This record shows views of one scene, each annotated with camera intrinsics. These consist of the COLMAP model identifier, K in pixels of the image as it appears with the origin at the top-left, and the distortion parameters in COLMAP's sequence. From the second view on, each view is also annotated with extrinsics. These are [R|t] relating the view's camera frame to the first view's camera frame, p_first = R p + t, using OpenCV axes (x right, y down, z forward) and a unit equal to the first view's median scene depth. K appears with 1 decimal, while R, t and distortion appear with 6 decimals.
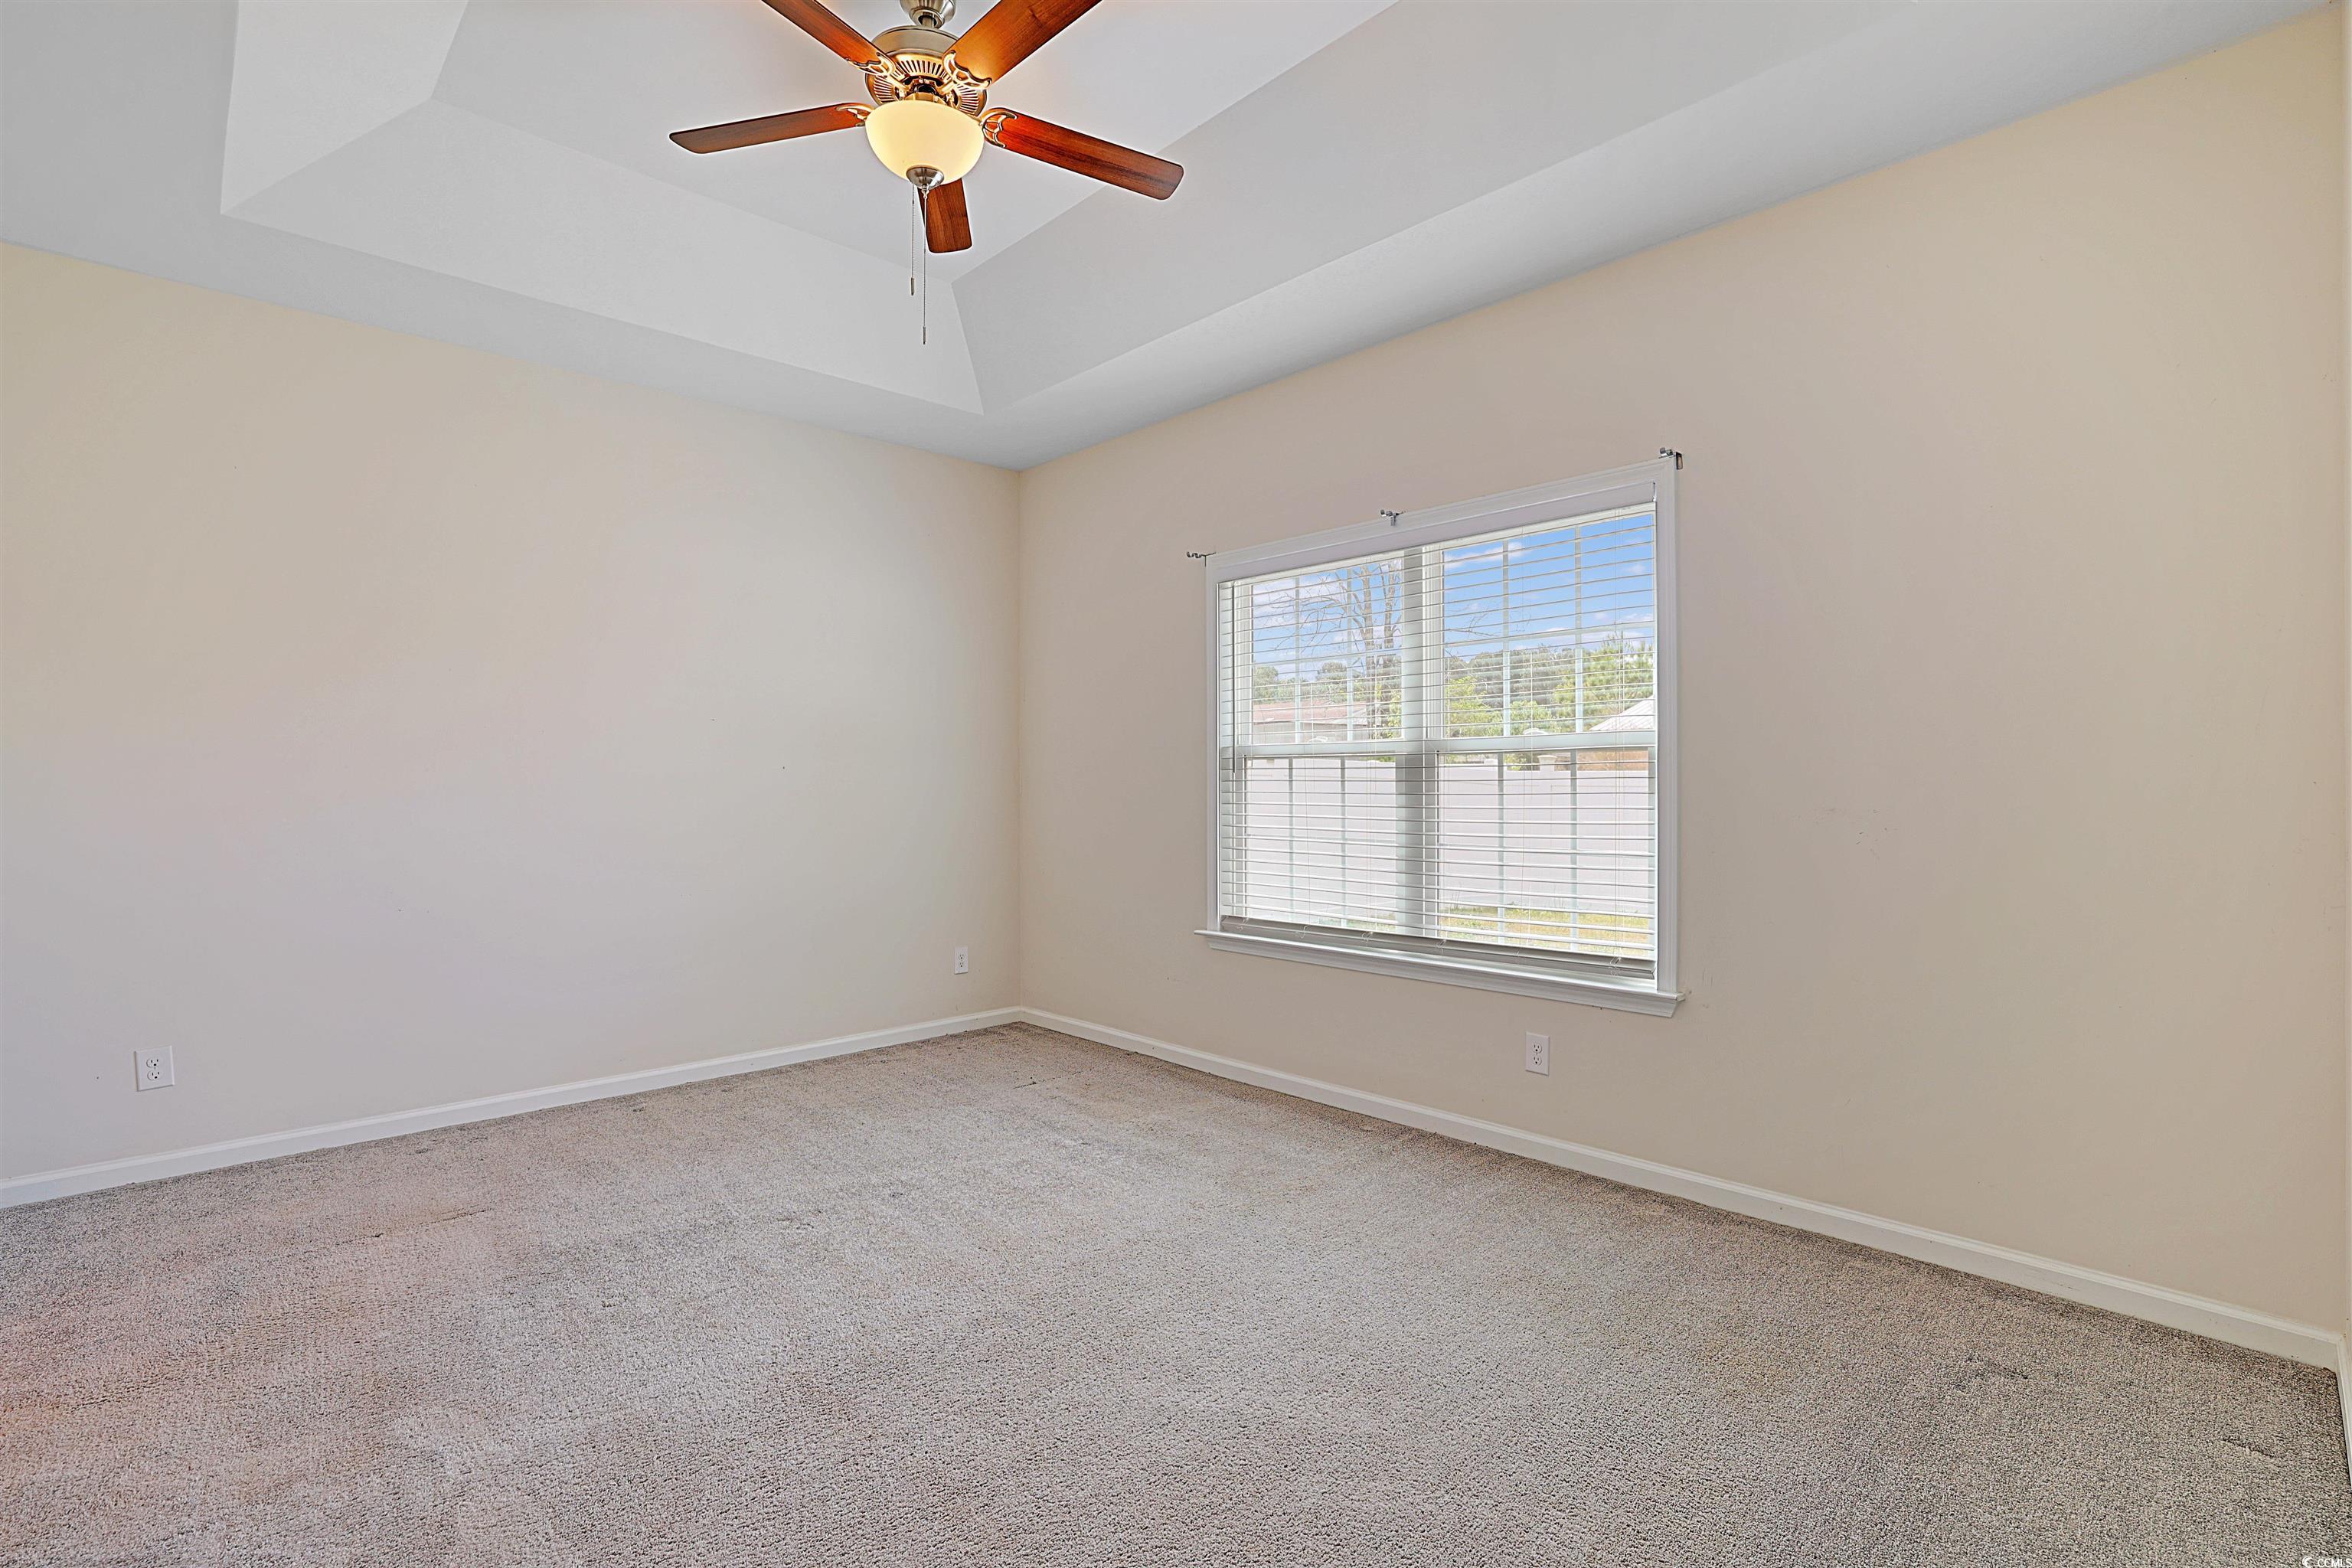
lens RADIAL K [[1084.9, 0, 1204.9], [0, 1084.9, 786.0], [0, 0, 1]] dist [-0.045913, 0.018348]
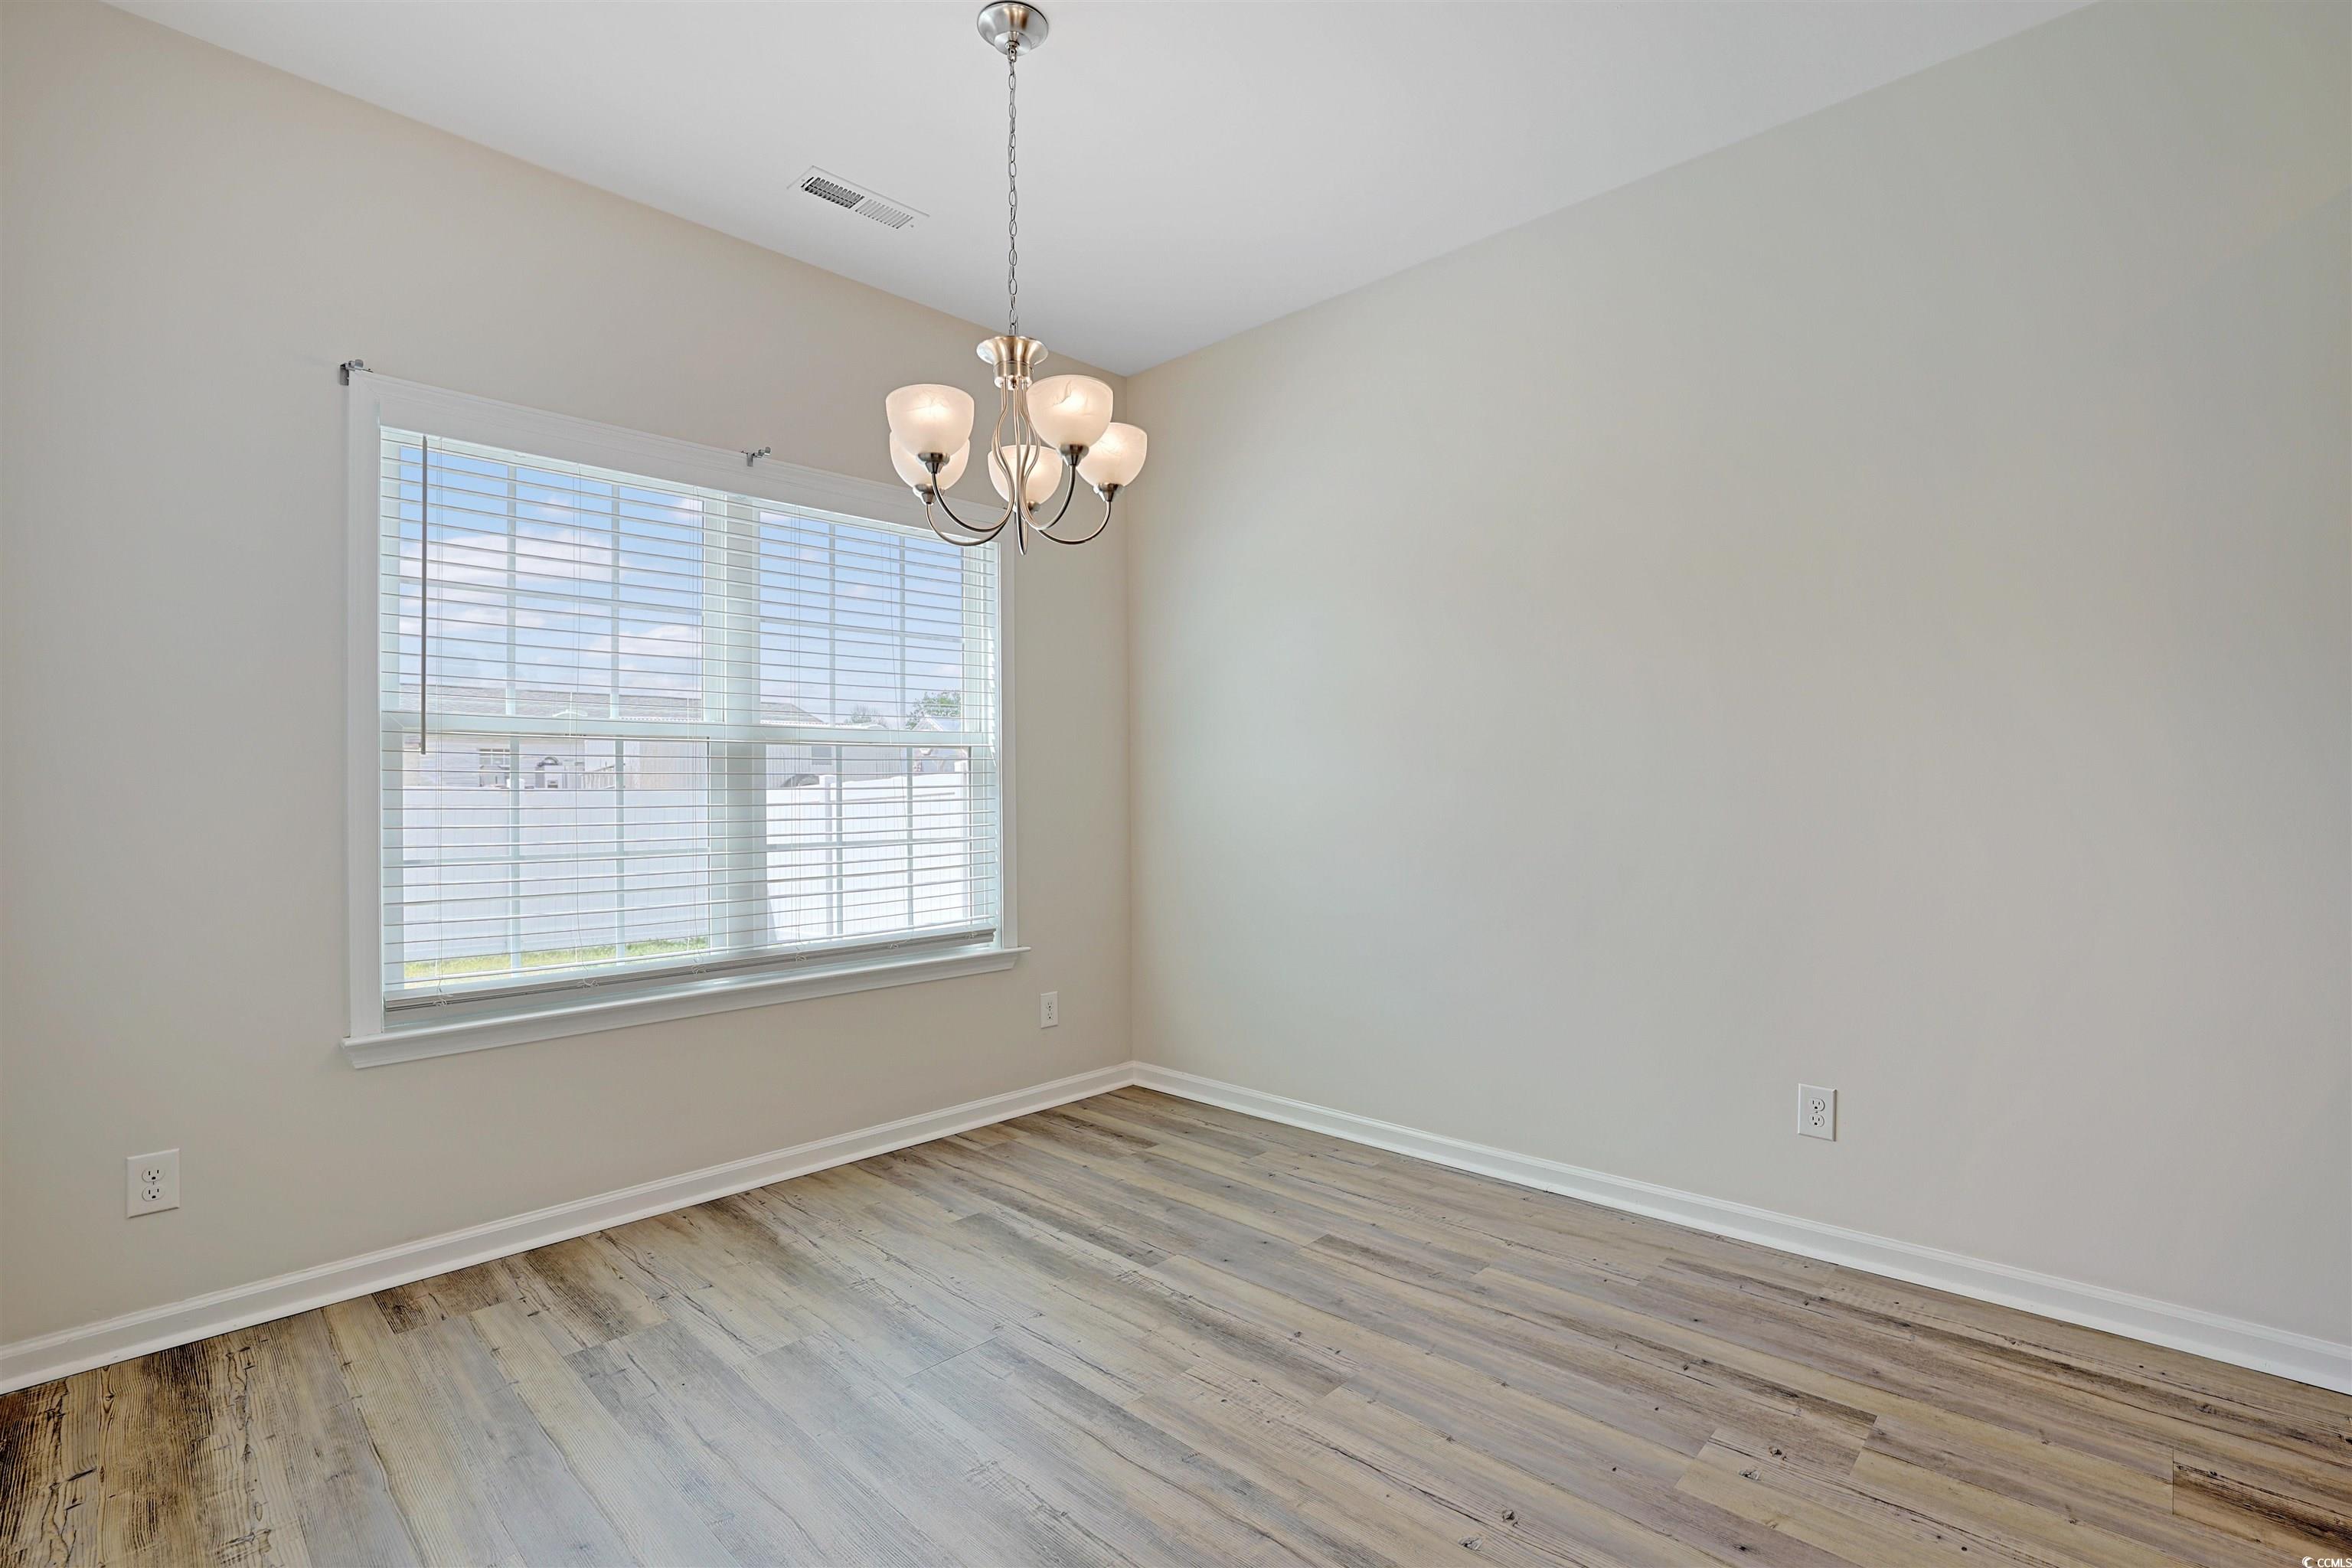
lens RADIAL K [[1084.9, 0, 1204.9], [0, 1084.9, 786.0], [0, 0, 1]] dist [-0.045913, 0.018348]
pose [[-0.054647, -0.000365, 0.998506, -0.657396], [-0.000874, 1.000000, 0.000318, 0.003886], [-0.998505, -0.000856, -0.054648, 0.676805]]
